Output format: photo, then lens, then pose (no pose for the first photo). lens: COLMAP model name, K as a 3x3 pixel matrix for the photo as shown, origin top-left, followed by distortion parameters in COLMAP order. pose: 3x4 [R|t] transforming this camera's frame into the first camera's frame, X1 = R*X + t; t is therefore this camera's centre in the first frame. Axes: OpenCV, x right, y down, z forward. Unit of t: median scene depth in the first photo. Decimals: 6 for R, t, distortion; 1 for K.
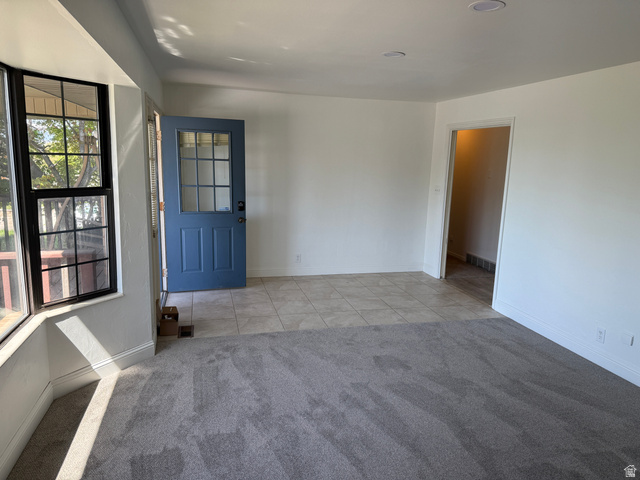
lens RADIAL K [[438.9, 0, 309.8], [0, 438.9, 241.2], [0, 0, 1]] dist [0.047062, -0.040677]
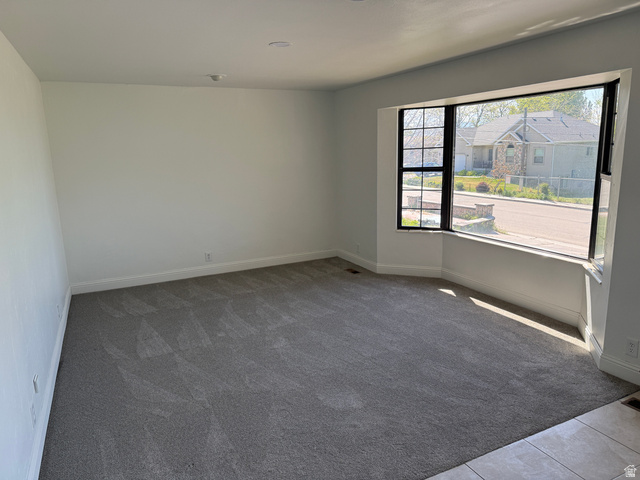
lens RADIAL K [[438.9, 0, 309.8], [0, 438.9, 241.2], [0, 0, 1]] dist [0.047062, -0.040677]
pose [[-0.980266, 0.043692, -0.192792, 0.389431], [-0.030037, 0.931023, 0.363722, -0.294795], [0.195386, 0.362335, -0.911338, 1.967911]]
